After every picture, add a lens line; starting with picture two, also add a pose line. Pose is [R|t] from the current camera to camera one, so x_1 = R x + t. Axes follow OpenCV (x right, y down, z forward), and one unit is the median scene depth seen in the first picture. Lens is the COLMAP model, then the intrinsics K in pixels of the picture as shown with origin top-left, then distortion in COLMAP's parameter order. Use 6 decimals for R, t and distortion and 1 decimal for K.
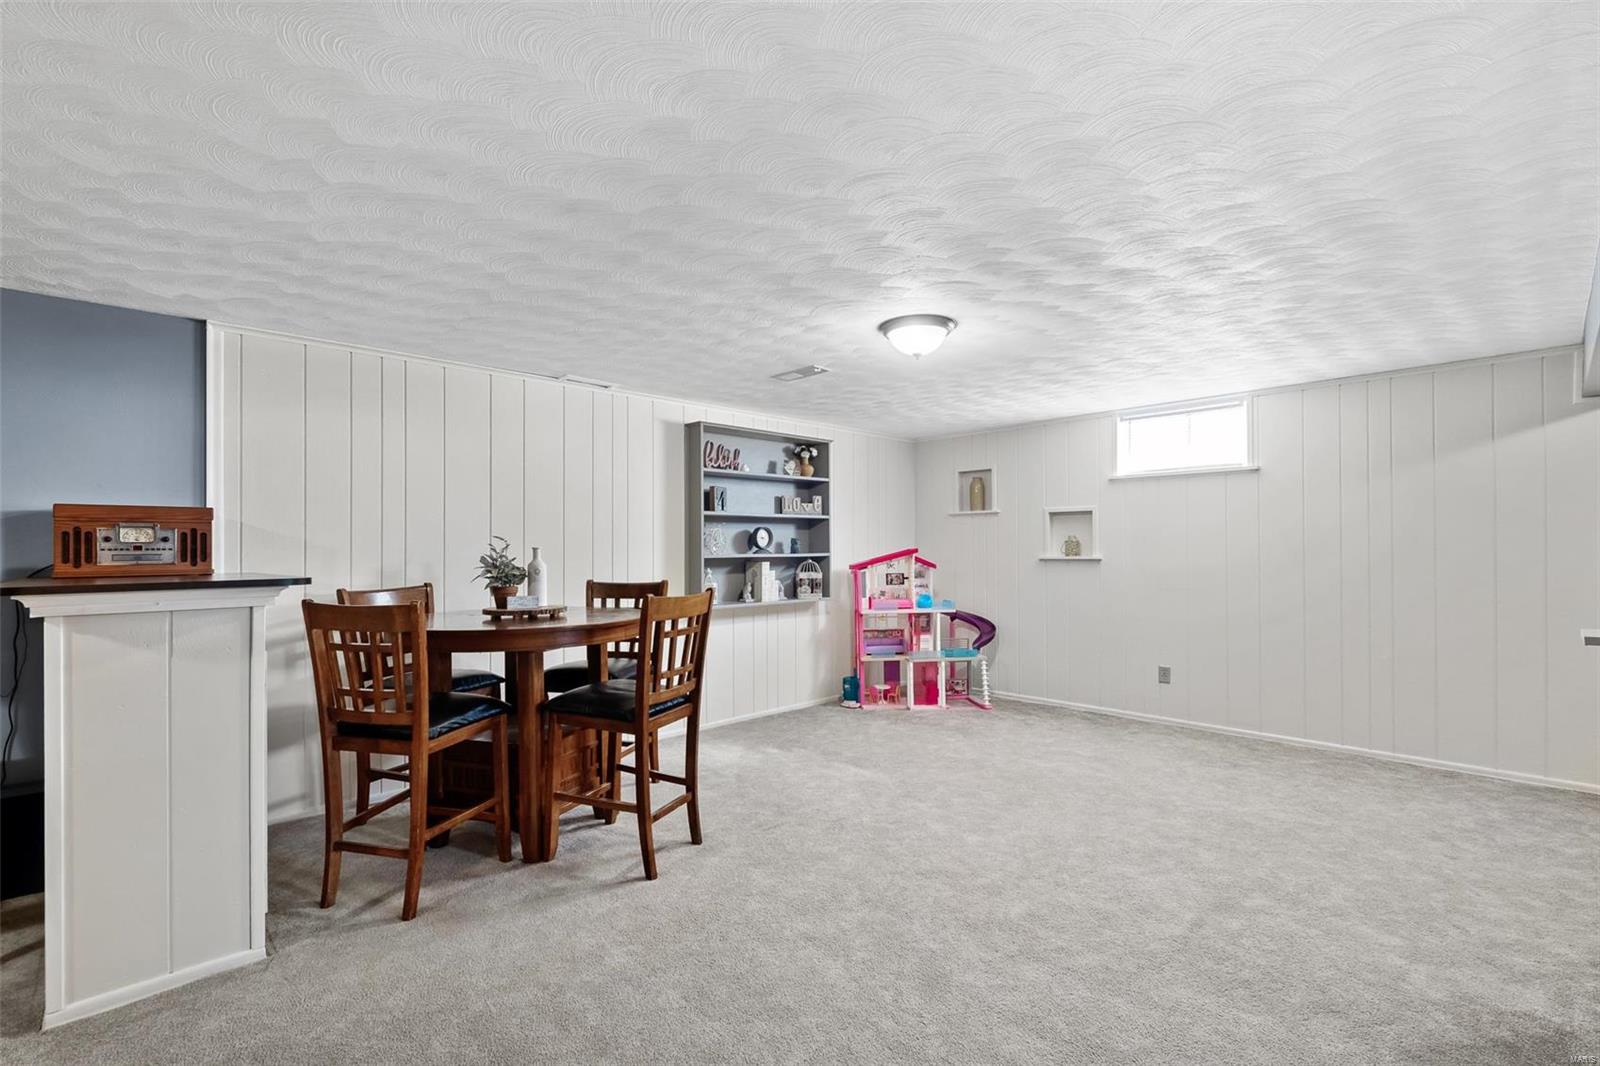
lens RADIAL K [[699.6, 0, 810.6], [0, 699.6, 542.1], [0, 0, 1]] dist [0.004448, 0.002253]
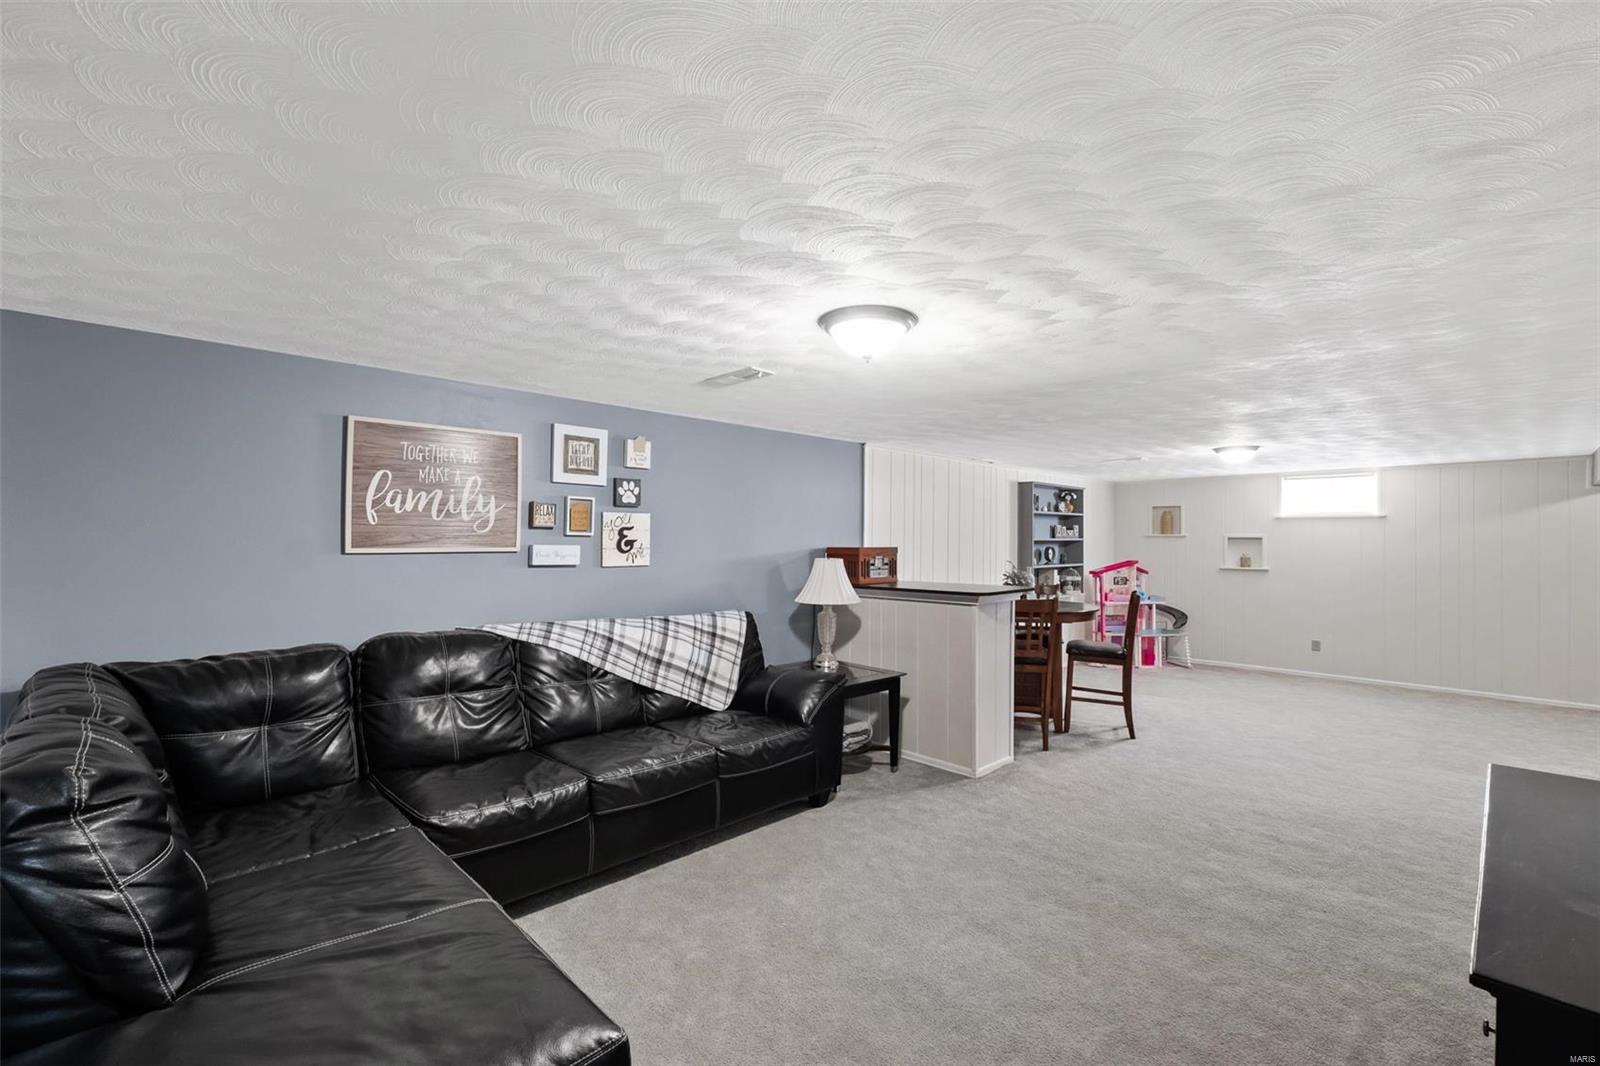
lens RADIAL K [[699.6, 0, 788.9], [0, 699.6, 533.1], [0, 0, 1]] dist [0.004448, 0.002253]
pose [[0.999725, 0.010541, 0.020934, -0.638434], [-0.010623, 0.999936, 0.003811, -0.049244], [-0.020892, -0.004033, 0.999774, -0.486459]]
